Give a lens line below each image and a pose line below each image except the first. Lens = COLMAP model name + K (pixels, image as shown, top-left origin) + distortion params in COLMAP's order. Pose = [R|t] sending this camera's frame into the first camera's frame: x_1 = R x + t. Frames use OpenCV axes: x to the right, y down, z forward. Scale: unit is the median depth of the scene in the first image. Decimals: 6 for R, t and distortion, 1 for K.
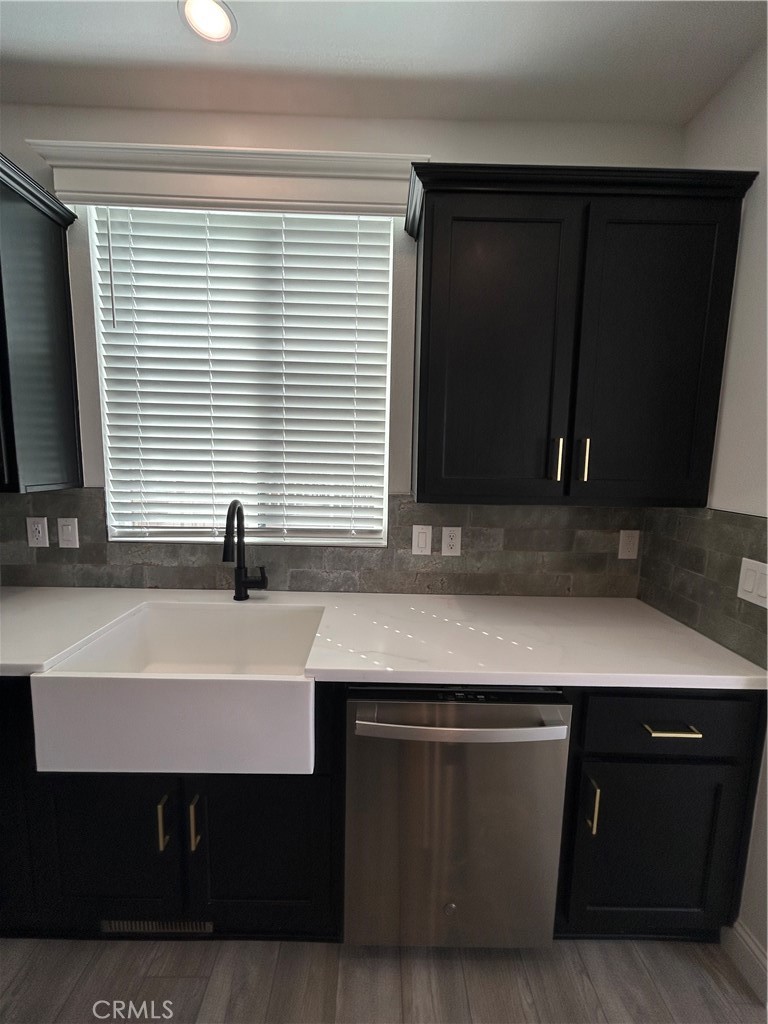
lens RADIAL K [[411.5, 0, 383.8], [0, 411.5, 508.3], [0, 0, 1]] dist [-0.001332, -0.000153]
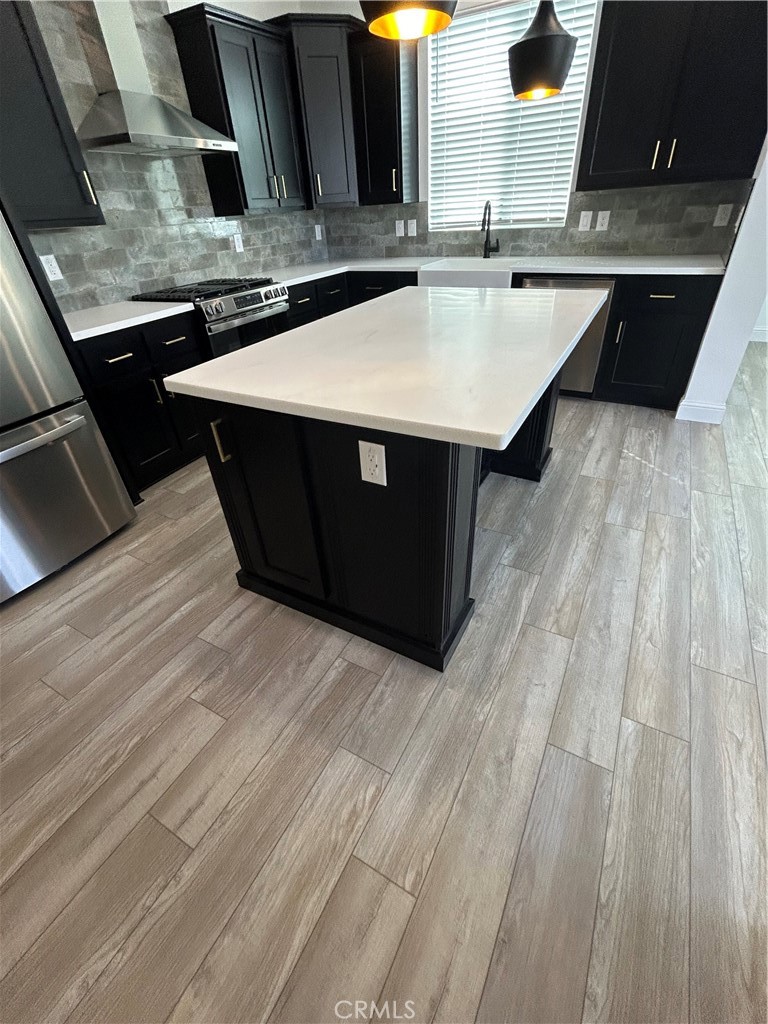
lens RADIAL K [[446.0, 0, 384.7], [0, 446.0, 507.2], [0, 0, 1]] dist [-0.002976, 0.007302]
pose [[0.865331, 0.221668, -0.449516, 0.493294], [0.013732, 0.886058, 0.463372, 0.271521], [0.501012, -0.407143, 0.763689, -1.466526]]
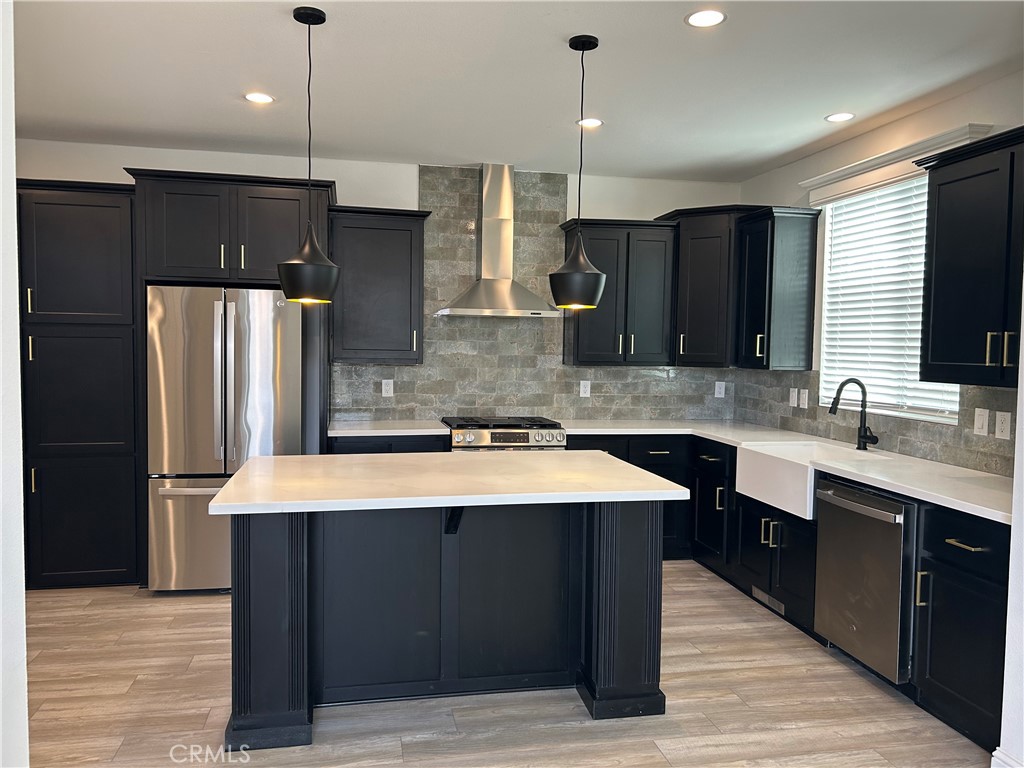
lens RADIAL K [[766.0, 0, 512.0], [0, 766.0, 384.0], [0, 0, 1]] dist [0.063914, -0.063310]
pose [[0.185858, 0.033862, -0.981993, 1.954411], [-0.132424, 0.991151, 0.009115, 0.125410], [0.973612, 0.128345, 0.188697, -0.676179]]
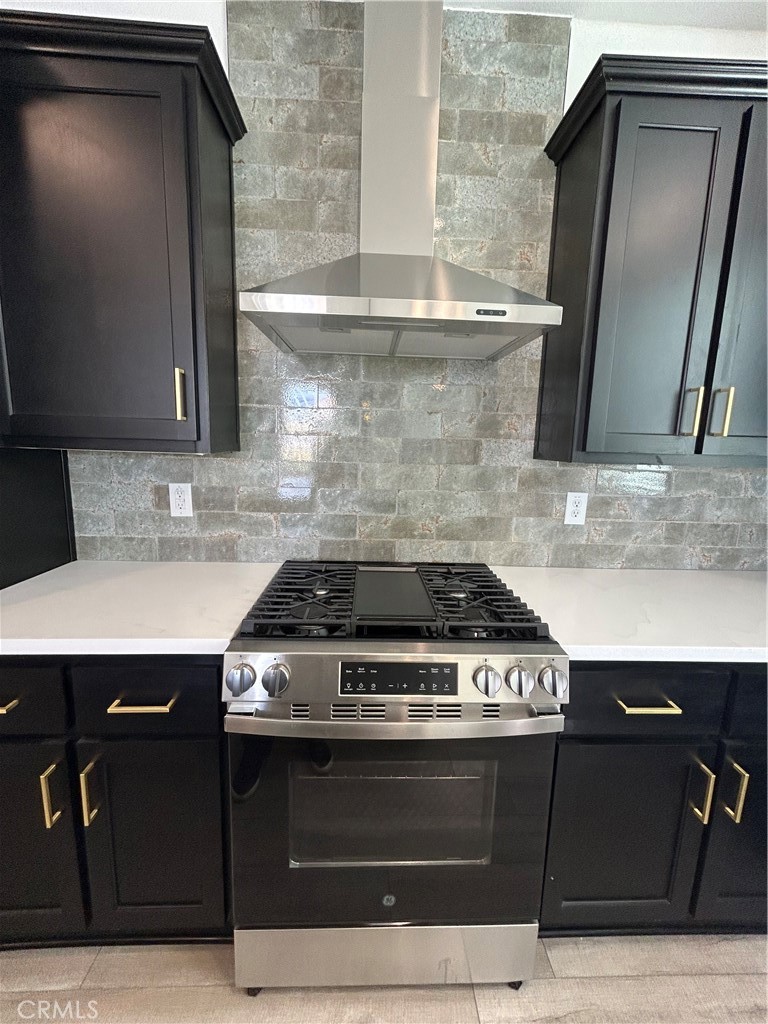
lens RADIAL K [[411.5, 0, 383.8], [0, 411.5, 508.3], [0, 0, 1]] dist [-0.001332, -0.000153]
pose [[0.022895, 0.130232, -0.991219, -0.405765], [-0.149367, 0.980796, 0.125413, 0.083499], [0.988517, 0.145185, 0.041907, -0.181557]]
